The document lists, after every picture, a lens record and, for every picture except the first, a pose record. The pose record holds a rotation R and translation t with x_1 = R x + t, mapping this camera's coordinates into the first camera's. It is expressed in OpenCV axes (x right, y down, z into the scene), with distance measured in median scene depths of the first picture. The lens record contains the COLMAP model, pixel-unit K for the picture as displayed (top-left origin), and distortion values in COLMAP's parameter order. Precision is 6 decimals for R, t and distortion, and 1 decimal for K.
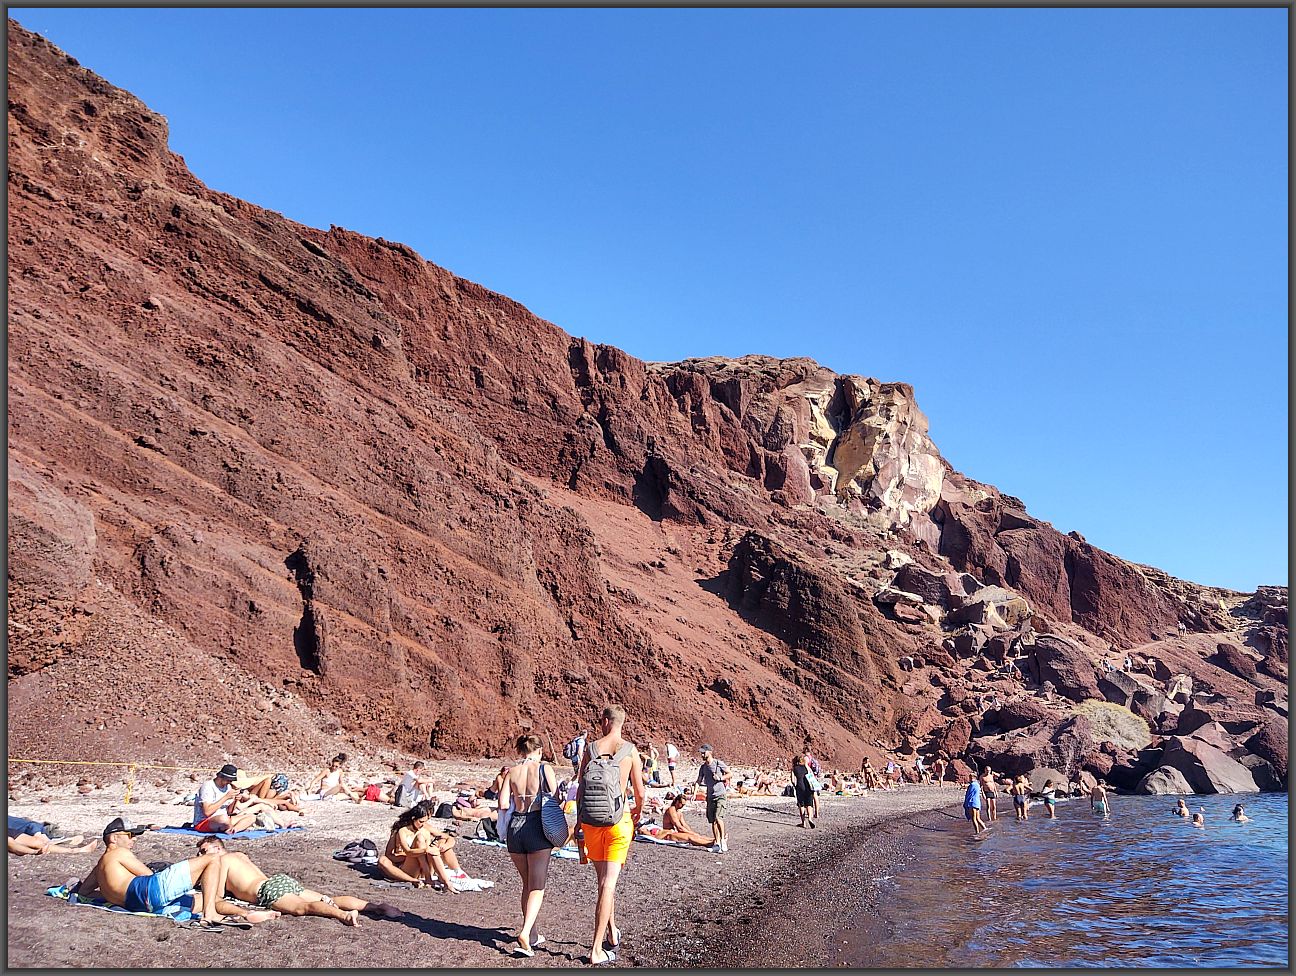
lens RADIAL K [[980.5, 0, 637.3], [0, 980.5, 474.3], [0, 0, 1]] dist [0.015920, -0.035176]
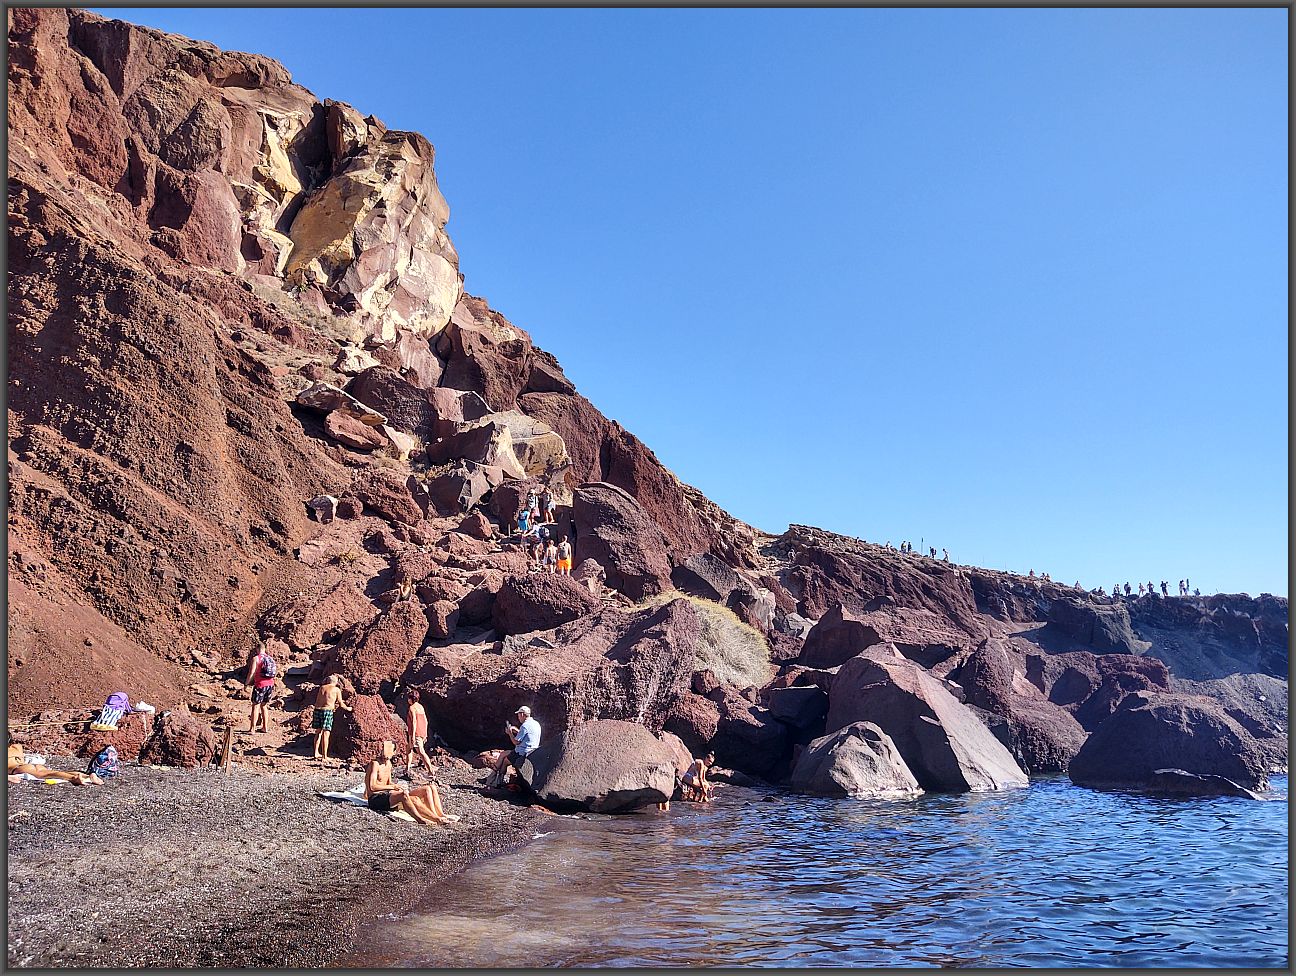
lens RADIAL K [[980.5, 0, 655.5], [0, 980.5, 478.6], [0, 0, 1]] dist [0.015920, -0.035176]
pose [[0.867678, 0.132982, 0.479010, 0.153931], [-0.152436, 0.988312, 0.001750, 0.128356], [-0.473179, -0.074537, 0.877808, 0.422123]]
